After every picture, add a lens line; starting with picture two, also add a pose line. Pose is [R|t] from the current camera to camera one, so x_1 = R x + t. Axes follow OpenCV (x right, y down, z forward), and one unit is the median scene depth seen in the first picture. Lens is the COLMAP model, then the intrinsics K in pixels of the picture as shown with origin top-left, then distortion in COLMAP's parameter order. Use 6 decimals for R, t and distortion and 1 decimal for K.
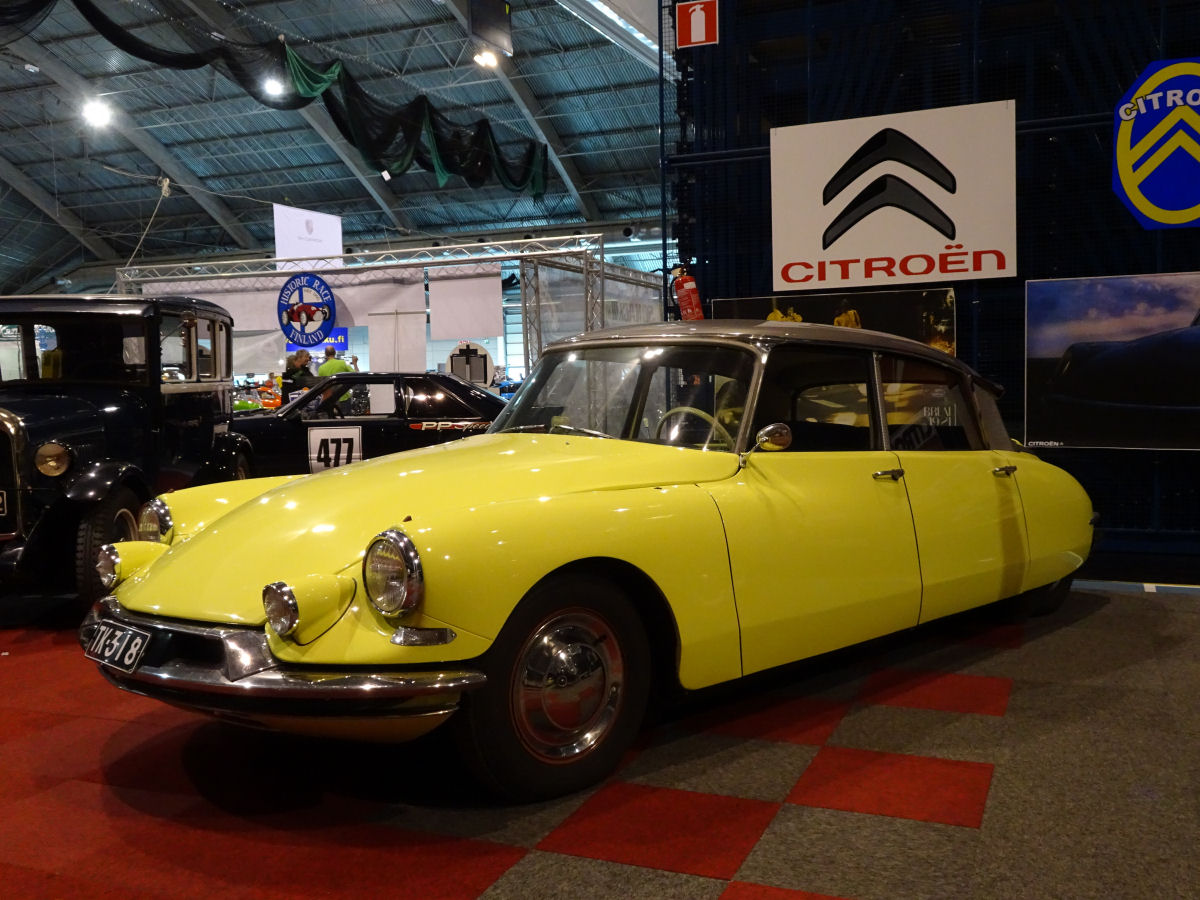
lens RADIAL K [[1137.7, 0, 600.0], [0, 1137.7, 450.0], [0, 0, 1]] dist [0.045949, -0.025235]
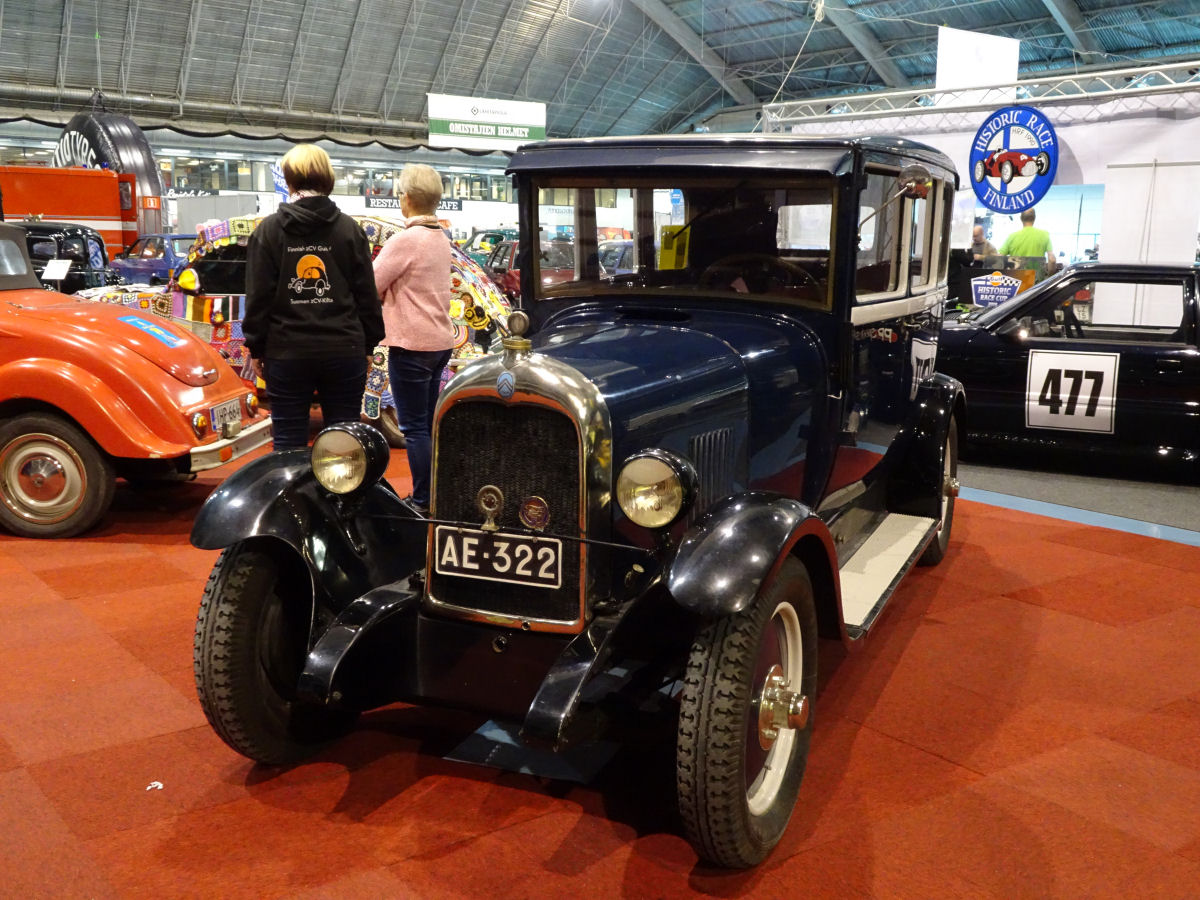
lens RADIAL K [[1219.5, 0, 600.0], [0, 1219.5, 450.0], [0, 0, 1]] dist [0.019407, 0.028644]
pose [[0.871088, 0.119009, -0.476490, -0.098971], [-0.065043, 0.989606, 0.128258, -0.026728], [0.486801, -0.080731, 0.869774, 0.212968]]
